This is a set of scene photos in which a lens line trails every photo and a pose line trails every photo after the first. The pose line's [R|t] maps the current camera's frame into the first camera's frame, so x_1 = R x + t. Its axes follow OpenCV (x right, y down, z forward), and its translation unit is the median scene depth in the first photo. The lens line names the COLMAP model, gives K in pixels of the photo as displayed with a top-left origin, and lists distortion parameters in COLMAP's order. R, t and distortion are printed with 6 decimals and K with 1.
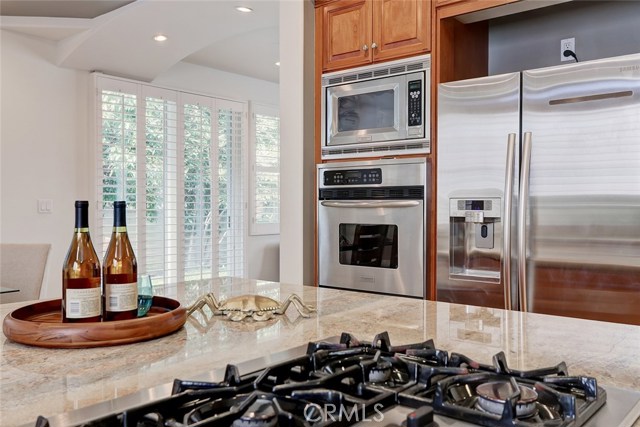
lens RADIAL K [[578.0, 0, 316.6], [0, 578.0, 210.6], [0, 0, 1]] dist [0.027651, -0.001307]
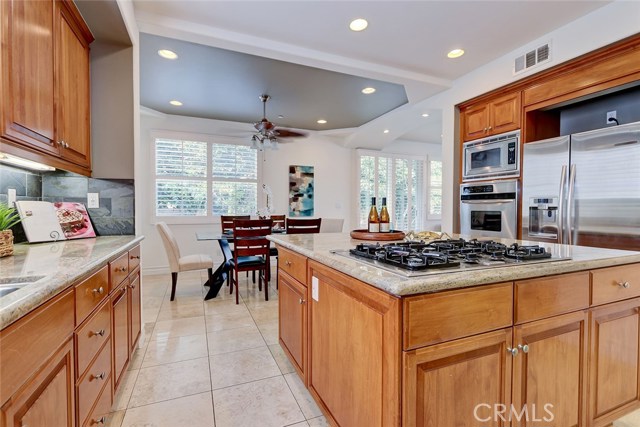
lens RADIAL K [[292.9, 0, 311.8], [0, 292.9, 213.0], [0, 0, 1]] dist [0.002871, -0.003093]
pose [[0.882969, 0.010822, -0.469306, 0.029959], [-0.007125, 0.999928, 0.009654, 0.026064], [0.469377, -0.005180, 0.882983, -0.281376]]
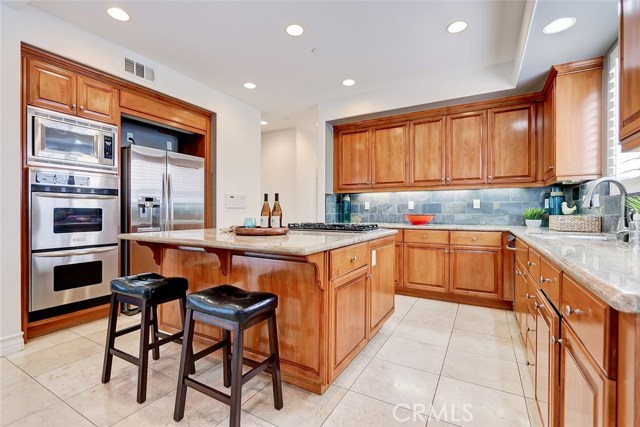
lens RADIAL K [[292.9, 0, 312.1], [0, 292.9, 214.1], [0, 0, 1]] dist [0.002871, -0.003093]
pose [[-0.172664, -0.009162, 0.984938, -0.943378], [0.007404, 0.999916, 0.010599, 0.038998], [-0.984953, 0.009122, -0.172581, 0.475774]]
